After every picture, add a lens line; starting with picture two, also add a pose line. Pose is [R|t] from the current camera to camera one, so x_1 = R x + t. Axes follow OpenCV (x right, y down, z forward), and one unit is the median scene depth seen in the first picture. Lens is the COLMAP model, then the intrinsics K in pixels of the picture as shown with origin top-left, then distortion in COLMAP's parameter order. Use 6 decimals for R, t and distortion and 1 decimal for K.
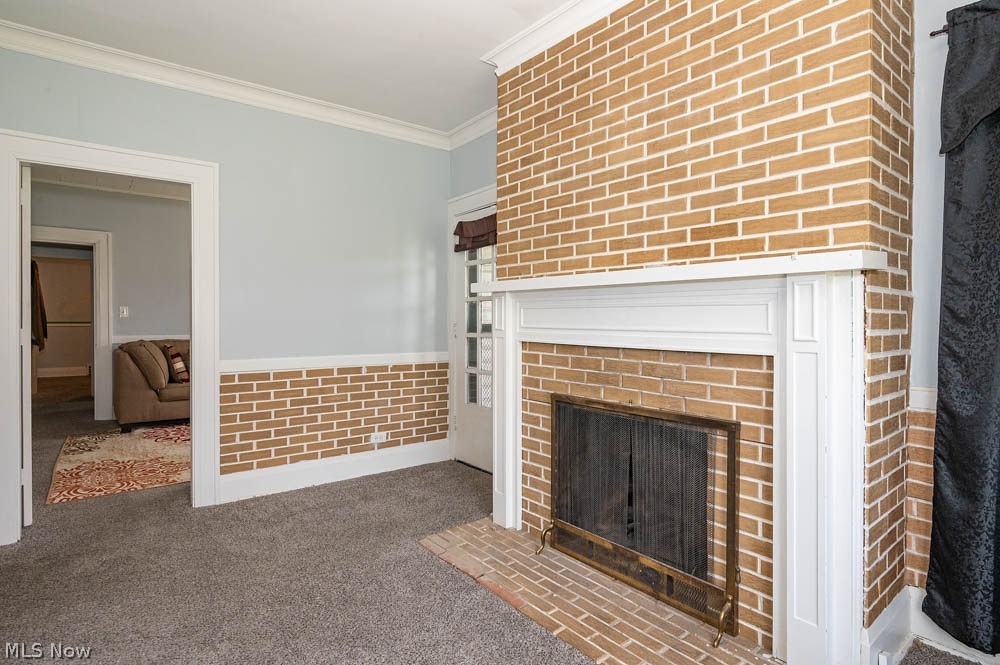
lens RADIAL K [[526.8, 0, 499.1], [0, 526.8, 318.5], [0, 0, 1]] dist [-0.002636, -0.000053]
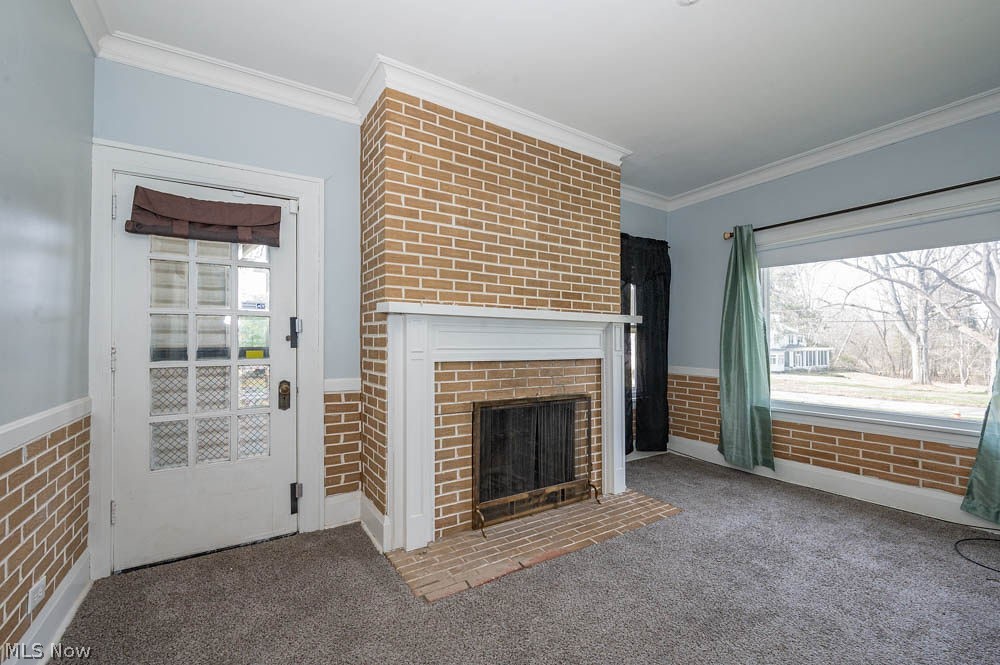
lens RADIAL K [[413.0, 0, 500.0], [0, 413.0, 332.5], [0, 0, 1]] dist [-0.000404, -0.000118]
pose [[0.104994, 0.019473, 0.994282, -0.930583], [-0.005671, 0.999804, -0.018983, -0.001581], [-0.994457, -0.003646, 0.105084, 0.930532]]
